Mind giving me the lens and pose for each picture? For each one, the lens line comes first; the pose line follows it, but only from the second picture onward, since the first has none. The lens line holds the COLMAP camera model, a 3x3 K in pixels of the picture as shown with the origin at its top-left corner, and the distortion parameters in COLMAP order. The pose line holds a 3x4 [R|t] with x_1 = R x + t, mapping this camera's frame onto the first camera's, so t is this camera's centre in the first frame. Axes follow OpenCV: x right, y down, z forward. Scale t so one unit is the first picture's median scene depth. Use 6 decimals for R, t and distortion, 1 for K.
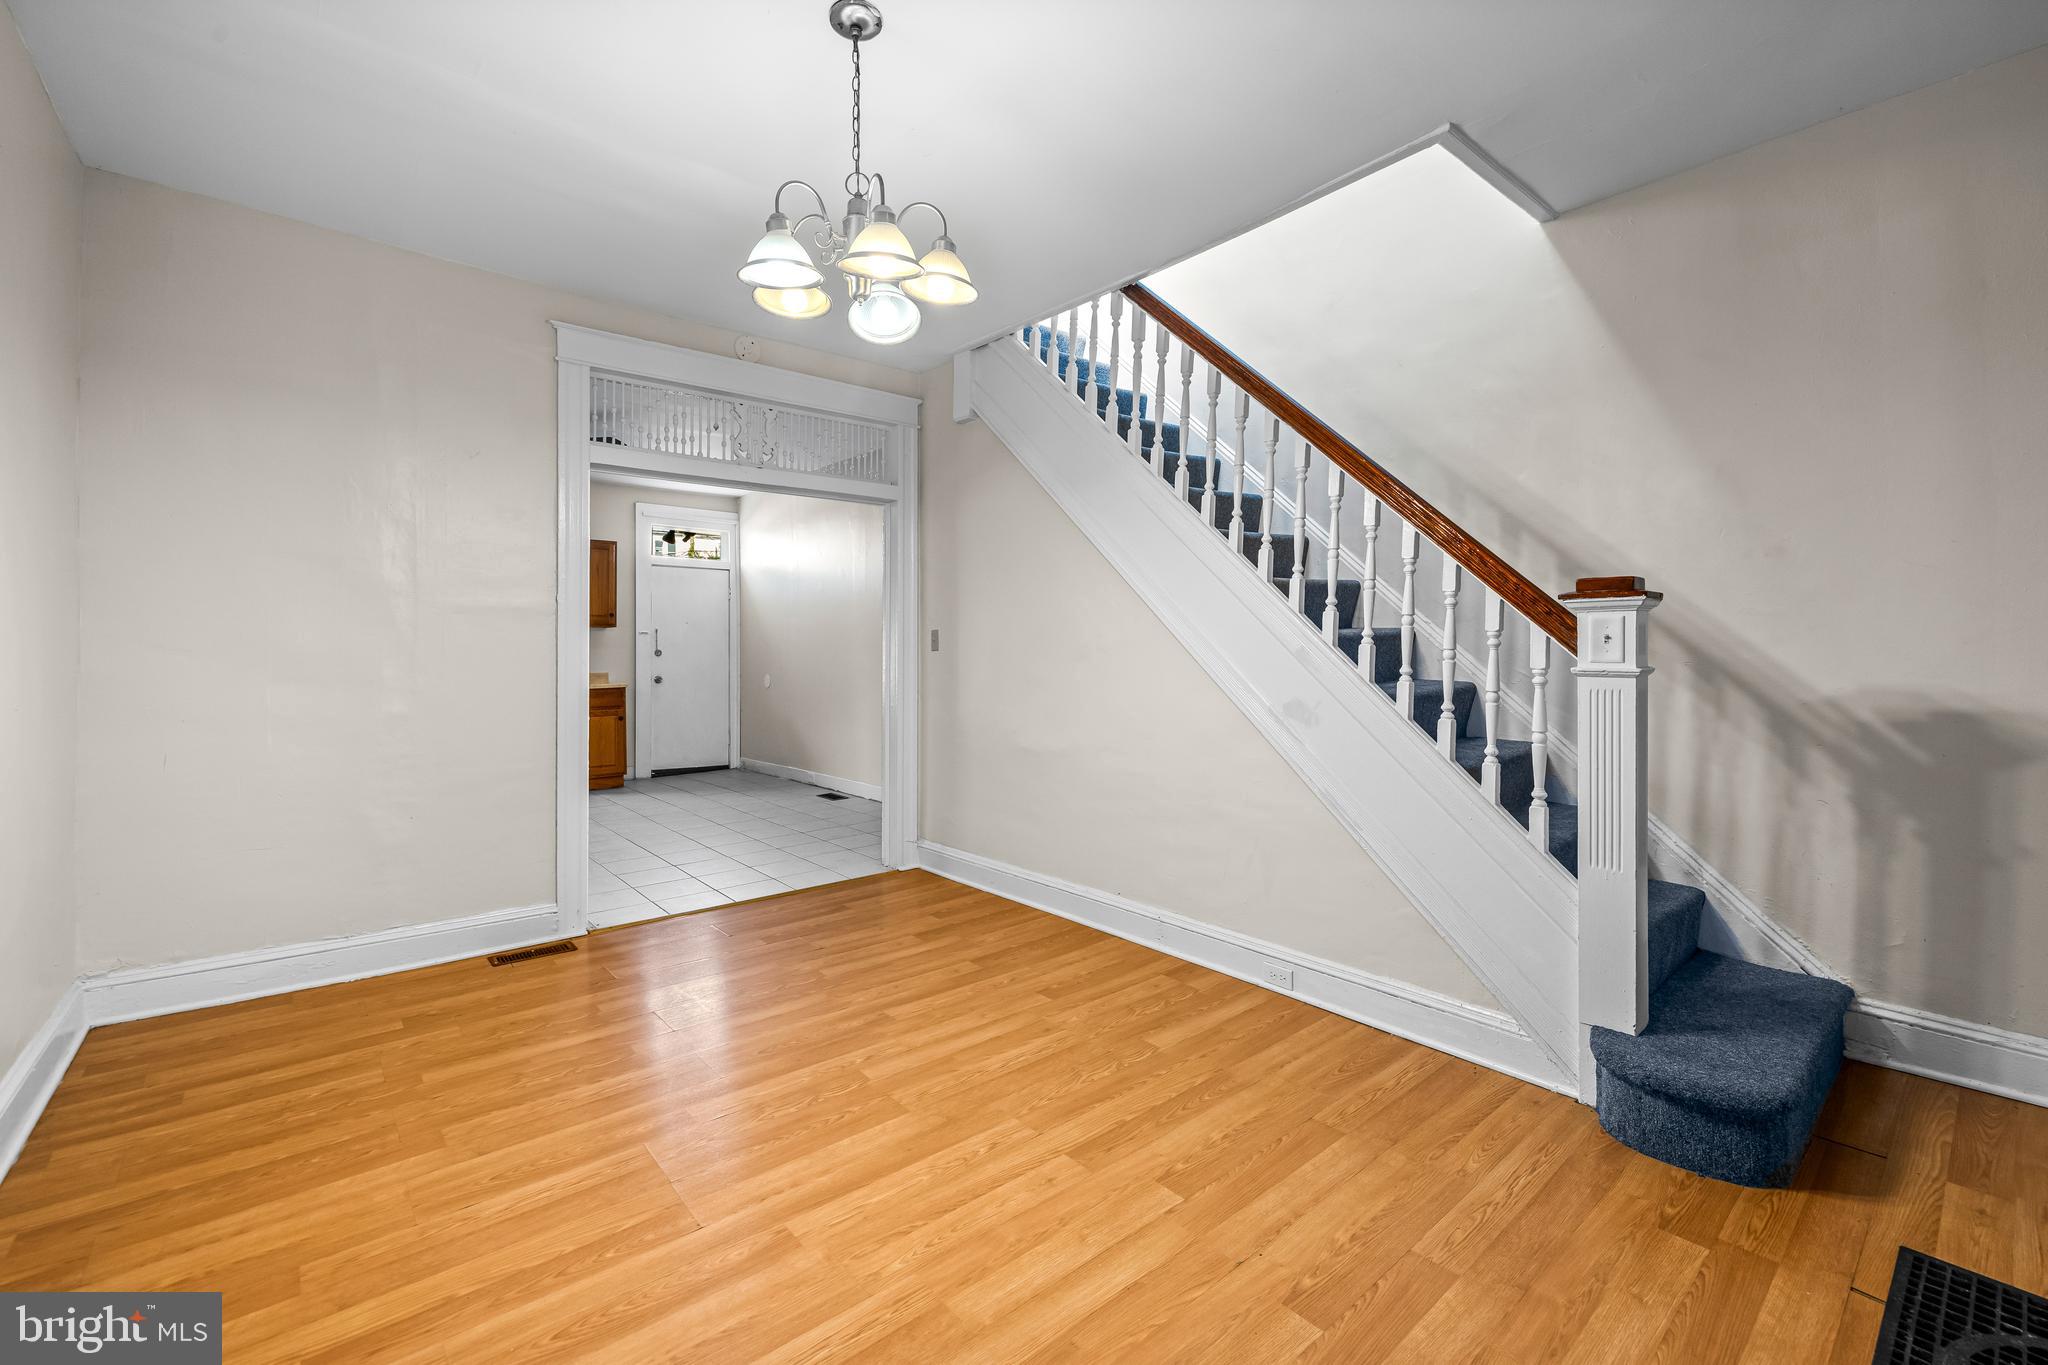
lens RADIAL K [[864.3, 0, 1011.4], [0, 864.3, 635.2], [0, 0, 1]] dist [0.002308, 0.000526]
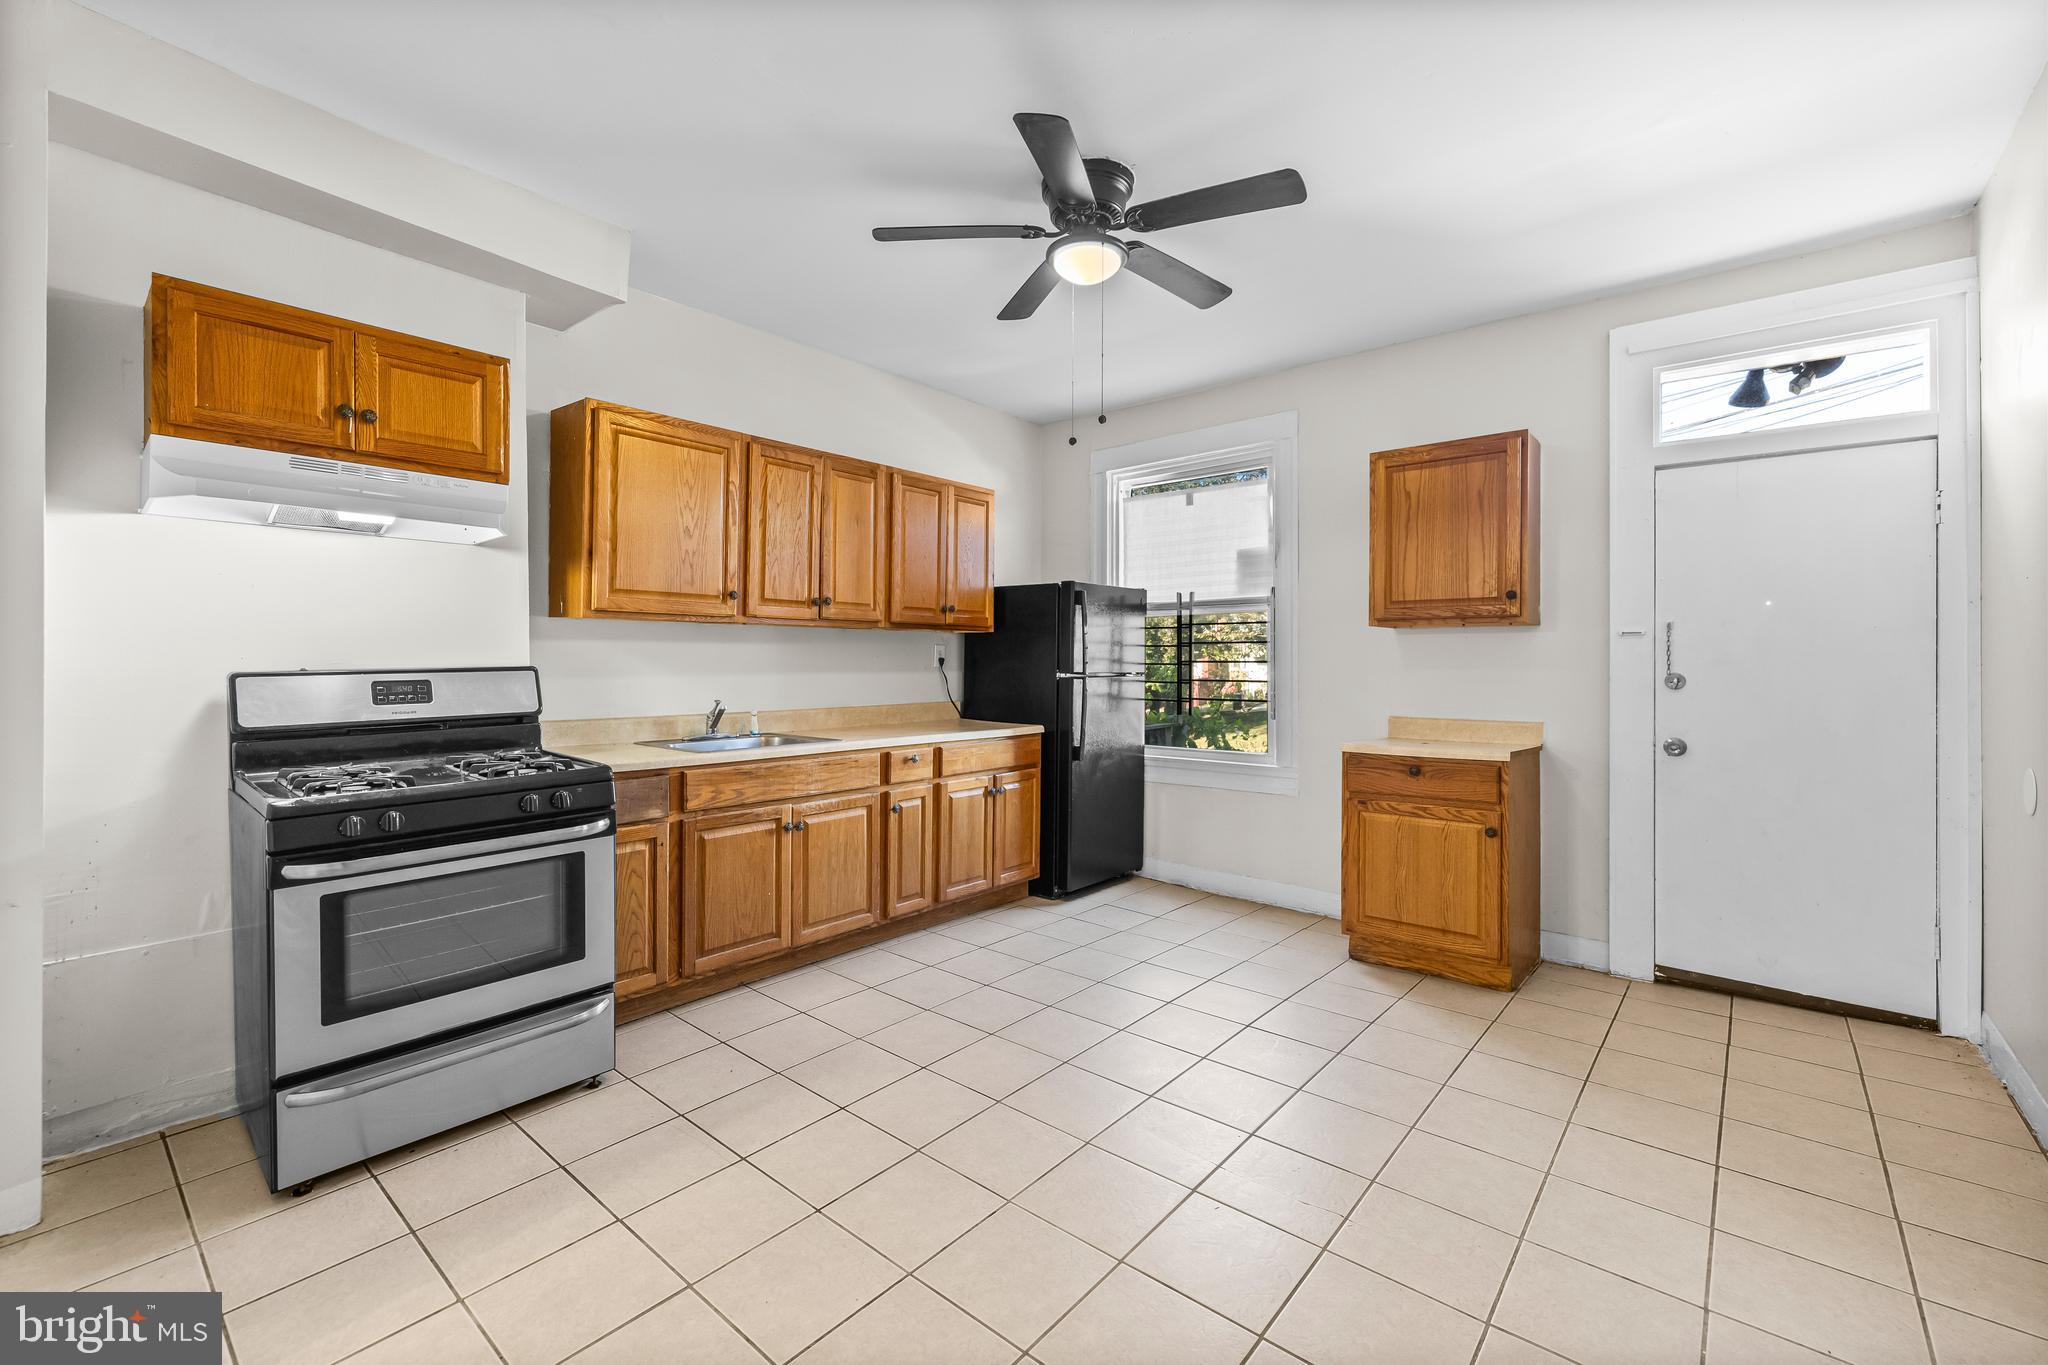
lens RADIAL K [[864.3, 0, 1012.9], [0, 864.3, 660.6], [0, 0, 1]] dist [0.002308, 0.000526]
pose [[0.165896, 0.000005, -0.986143, -0.180685], [0.014332, 0.999894, 0.002416, 0.016072], [0.986039, -0.014534, 0.165879, 1.914263]]
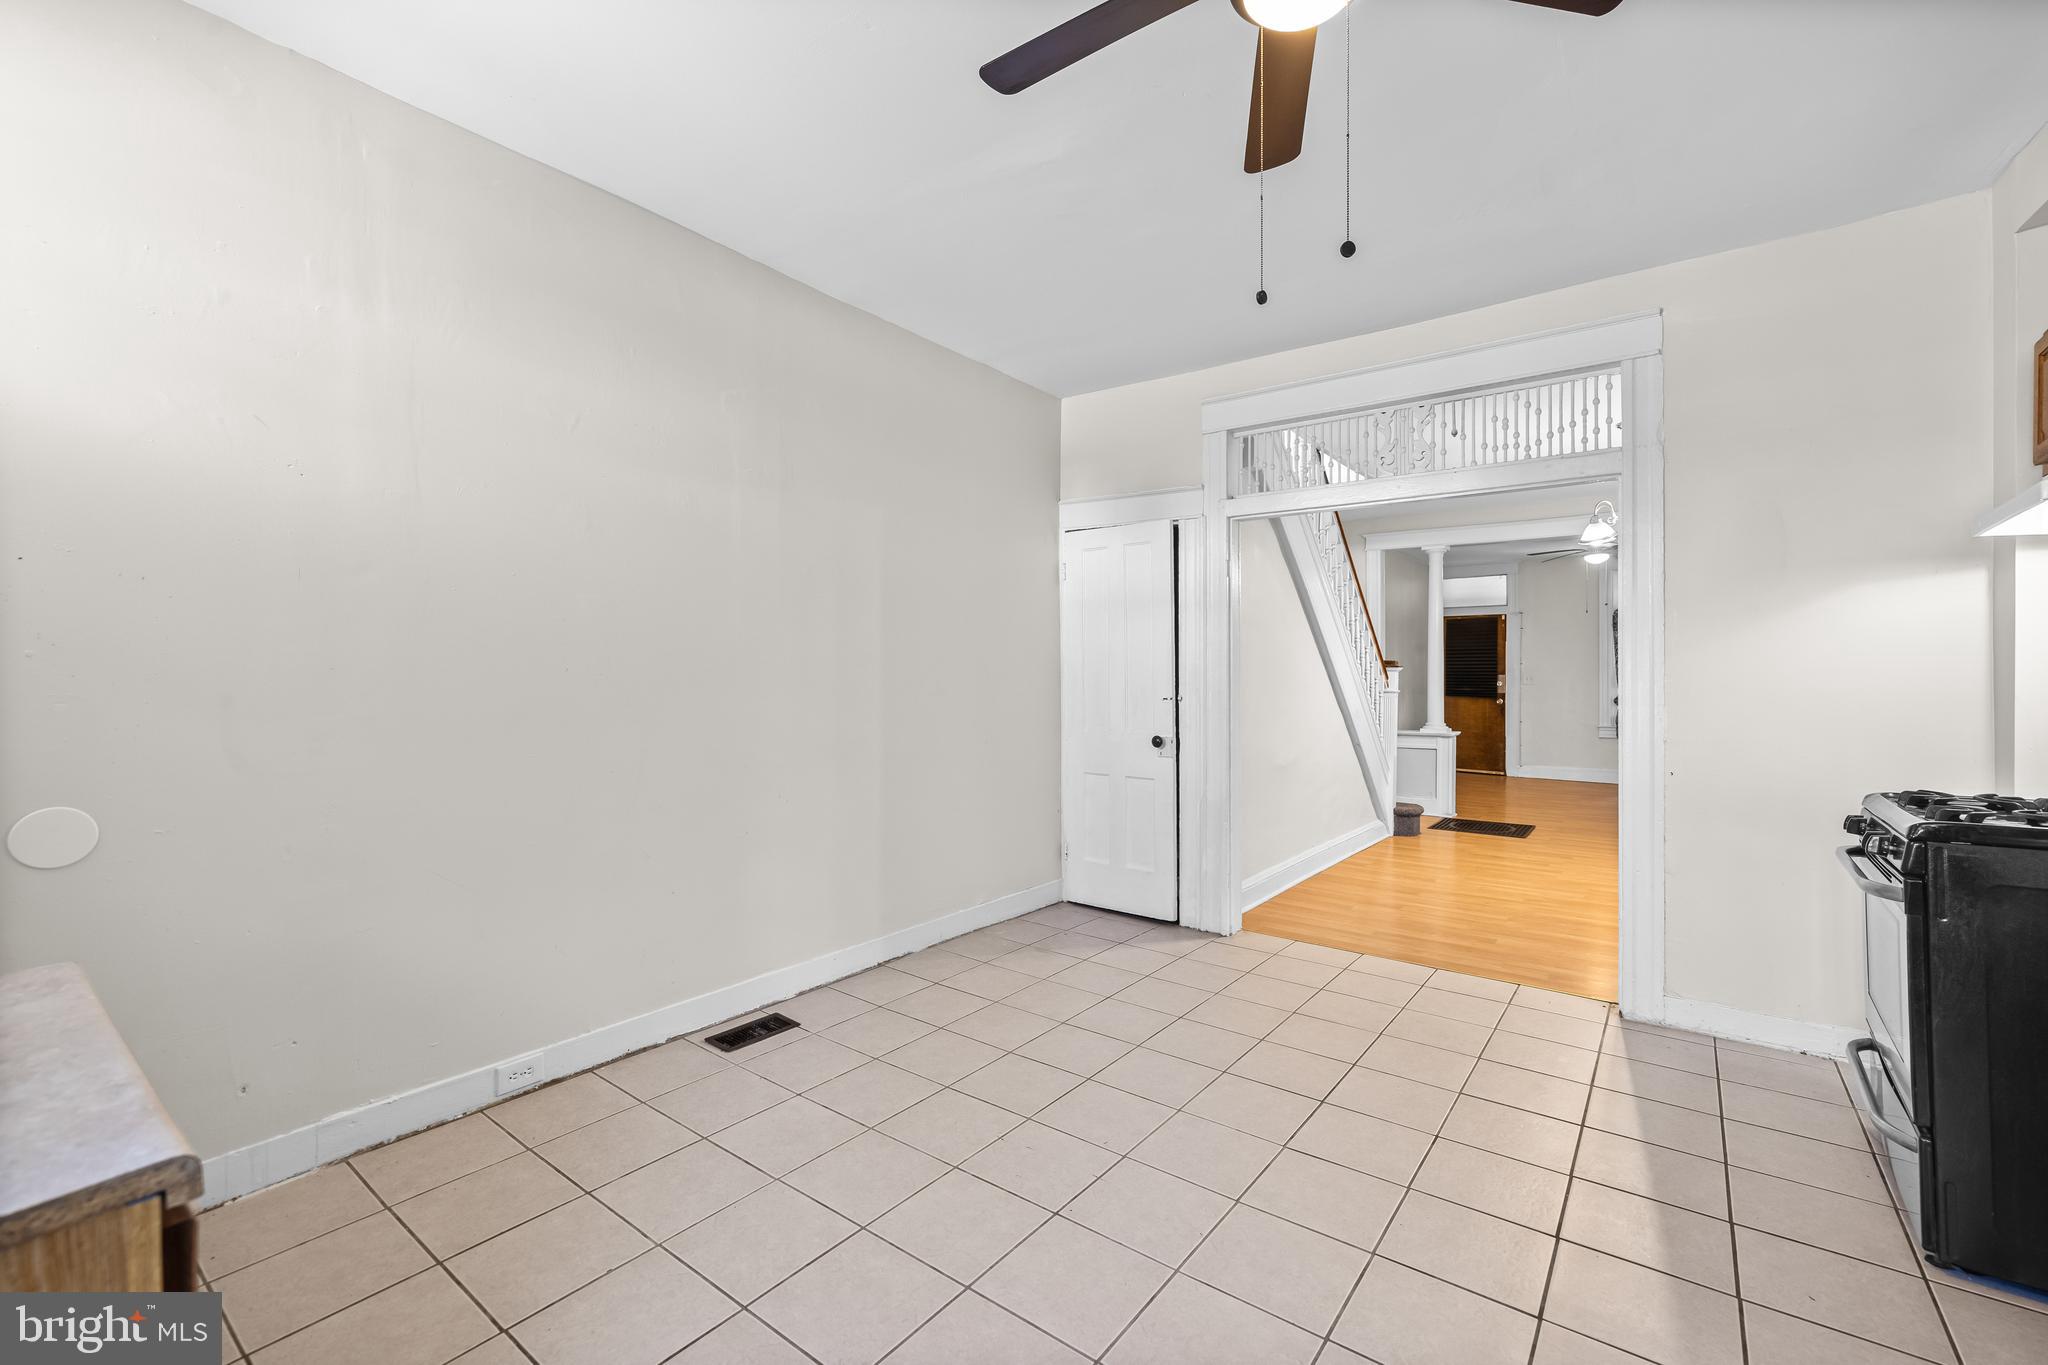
lens RADIAL K [[864.3, 0, 1029.6], [0, 864.3, 675.3], [0, 0, 1]] dist [0.002308, 0.000526]
pose [[-0.226156, 0.004773, 0.974079, -1.681836], [-0.018364, 0.999789, -0.009162, 0.030397], [-0.973918, -0.019960, -0.226021, 2.482301]]
